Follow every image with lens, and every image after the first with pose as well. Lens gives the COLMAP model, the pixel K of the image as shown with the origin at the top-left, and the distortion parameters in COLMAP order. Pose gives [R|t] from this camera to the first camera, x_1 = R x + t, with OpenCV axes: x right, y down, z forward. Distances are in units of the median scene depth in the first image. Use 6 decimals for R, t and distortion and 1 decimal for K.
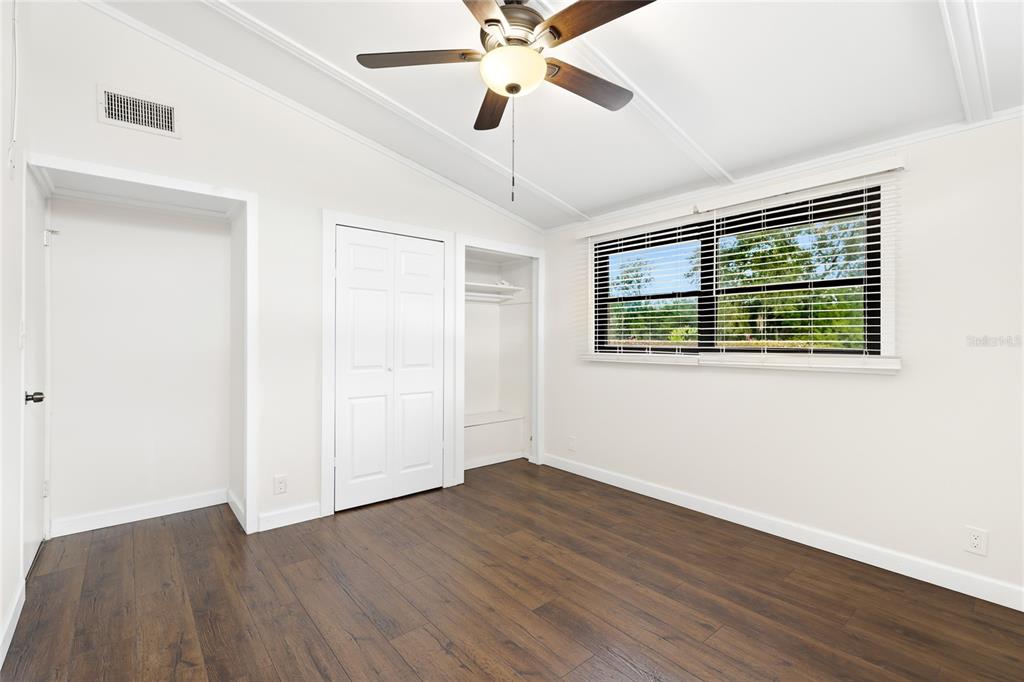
lens RADIAL K [[454.3, 0, 512.3], [0, 454.3, 339.8], [0, 0, 1]] dist [0.001688, -0.000134]
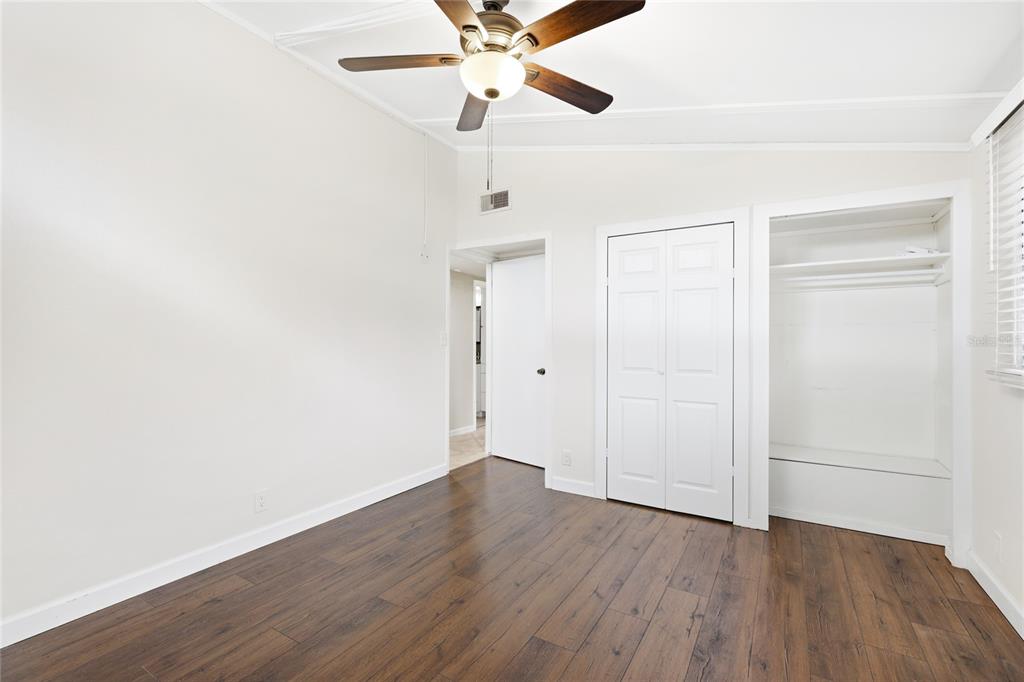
lens RADIAL K [[454.3, 0, 513.2], [0, 454.3, 344.4], [0, 0, 1]] dist [0.001688, -0.000134]
pose [[0.321651, 0.005168, -0.946844, 0.648977], [-0.002077, 0.999987, 0.004753, 0.000871], [0.946856, 0.000438, 0.321658, 0.480108]]
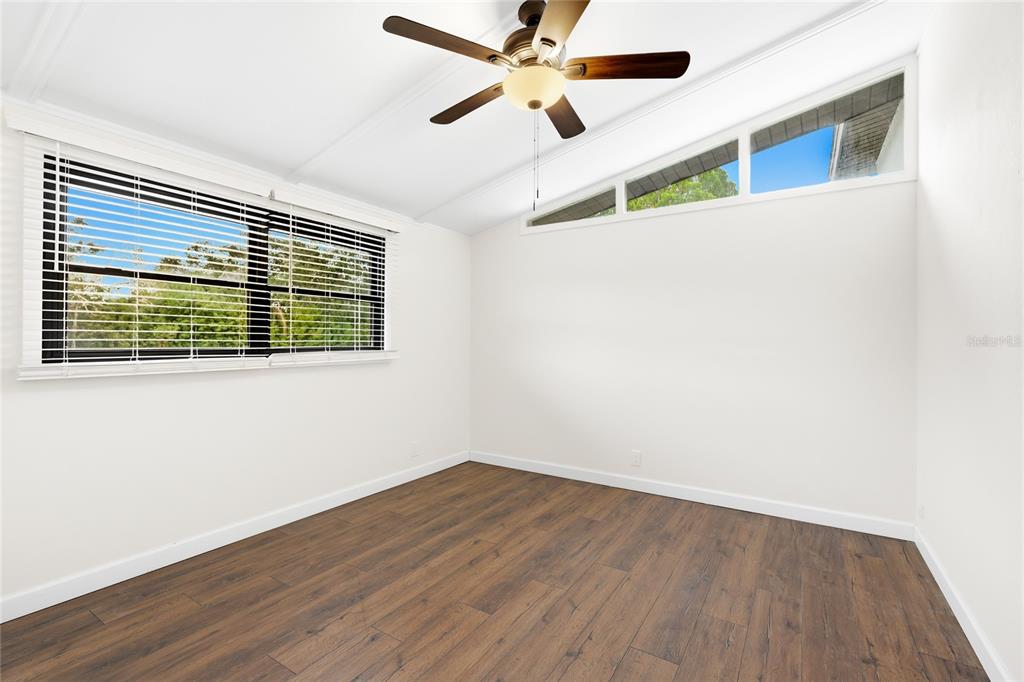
lens RADIAL K [[454.3, 0, 511.4], [0, 454.3, 341.0], [0, 0, 1]] dist [0.001688, -0.000134]
pose [[-0.288925, -0.006807, 0.957327, -0.662431], [-0.006313, 0.999967, 0.005204, -0.005968], [-0.957331, -0.004540, -0.288959, 0.900306]]
